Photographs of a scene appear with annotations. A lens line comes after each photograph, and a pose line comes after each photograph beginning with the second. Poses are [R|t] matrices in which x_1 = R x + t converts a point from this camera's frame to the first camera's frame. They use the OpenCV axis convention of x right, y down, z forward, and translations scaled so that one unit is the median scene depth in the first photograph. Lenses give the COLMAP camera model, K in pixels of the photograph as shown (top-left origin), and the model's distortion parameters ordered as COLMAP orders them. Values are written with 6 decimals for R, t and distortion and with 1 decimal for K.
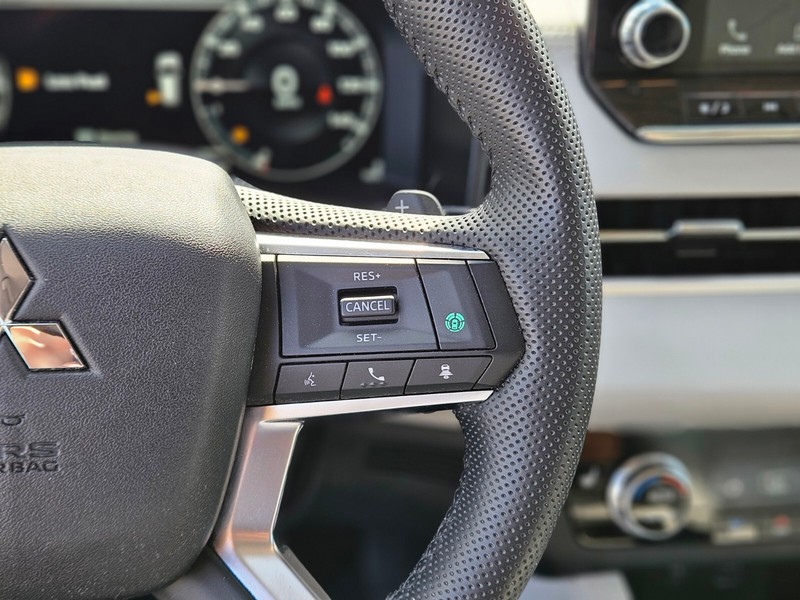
lens RADIAL K [[1113.3, 0, 400.0], [0, 1113.3, 300.0], [0, 0, 1]] dist [0.080938, -0.072587]
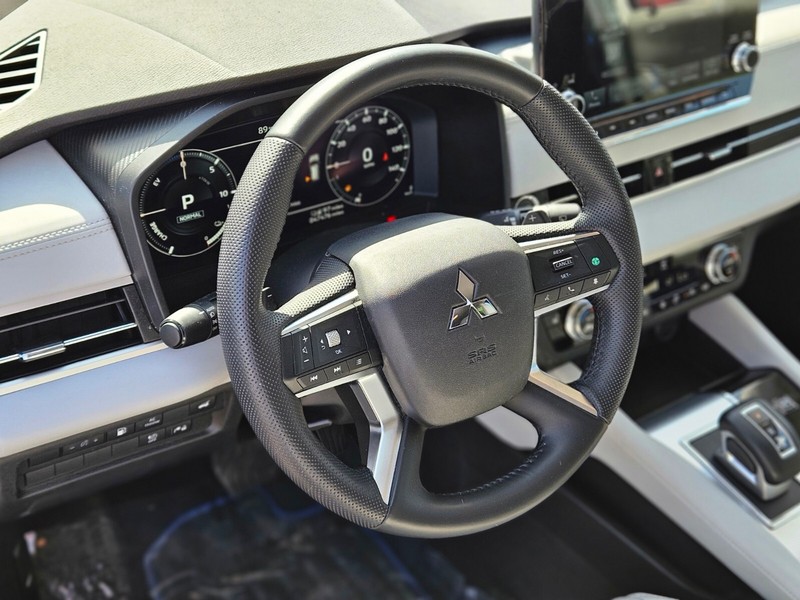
lens RADIAL K [[1113.3, 0, 400.0], [0, 1113.3, 300.0], [0, 0, 1]] dist [0.080938, -0.072587]
pose [[0.883543, -0.254311, 0.393290, -0.915649], [0.215389, 0.966302, 0.140953, -0.232243], [-0.415883, -0.039828, 0.908545, -0.755382]]
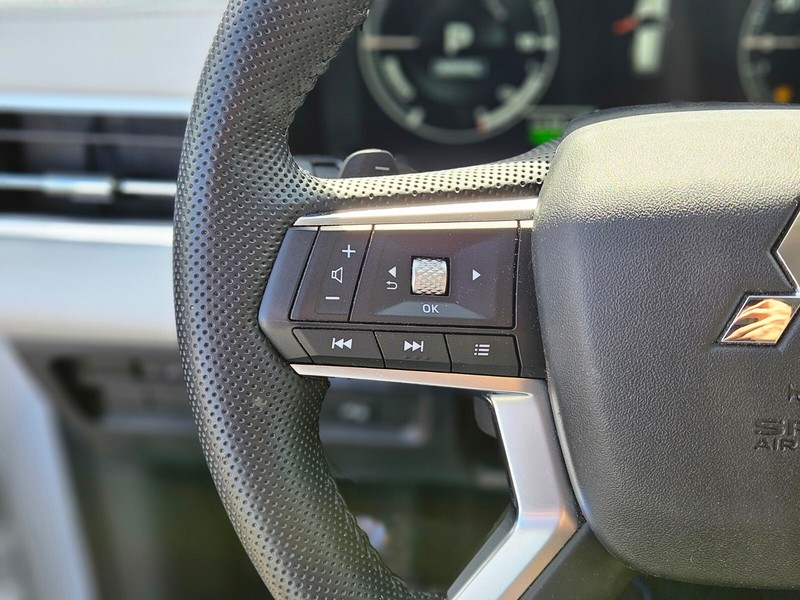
lens RADIAL K [[1113.3, 0, 400.0], [0, 1113.3, 300.0], [0, 0, 1]] dist [0.080938, -0.072587]
pose [[0.982618, 0.044421, -0.180246, -0.315543], [-0.036808, 0.998292, 0.045368, -0.004441], [0.181953, -0.037945, 0.982575, -0.007231]]
